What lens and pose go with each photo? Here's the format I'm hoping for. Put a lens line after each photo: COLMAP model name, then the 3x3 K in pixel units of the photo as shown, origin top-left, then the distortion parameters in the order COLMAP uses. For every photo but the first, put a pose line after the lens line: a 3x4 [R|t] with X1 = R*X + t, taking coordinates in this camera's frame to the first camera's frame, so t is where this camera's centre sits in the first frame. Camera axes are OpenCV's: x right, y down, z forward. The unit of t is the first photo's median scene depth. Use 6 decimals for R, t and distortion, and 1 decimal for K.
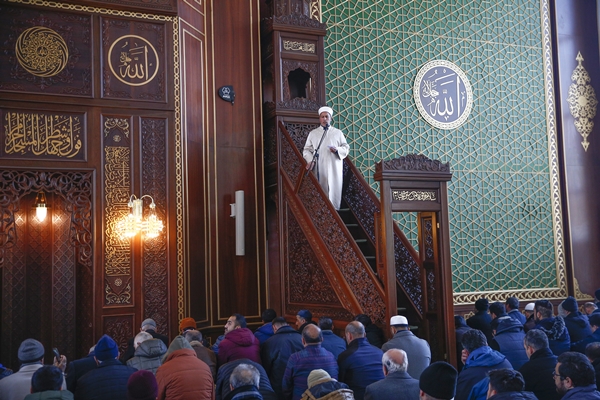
lens RADIAL K [[698.8, 0, 305.6], [0, 698.8, 204.3], [0, 0, 1]] dist [0.089700, 0.000000]
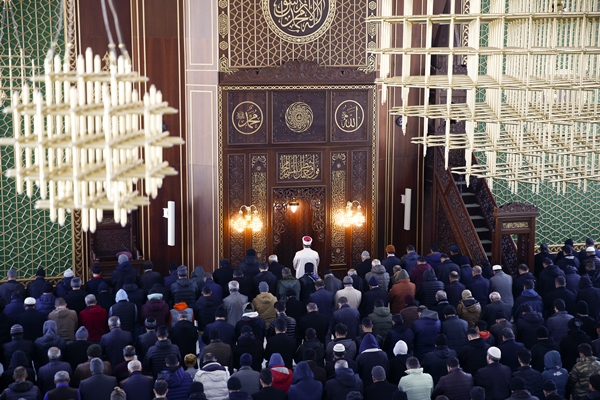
lens RADIAL K [[1126.1, 0, 299.6], [0, 1126.1, 205.0], [0, 0, 1]] dist [0.249765, 0.000000]
pose [[0.994086, 0.053345, -0.094587, -0.103155], [-0.025155, 0.960453, 0.277302, -0.727980], [0.105639, -0.273283, 0.956116, -1.546852]]
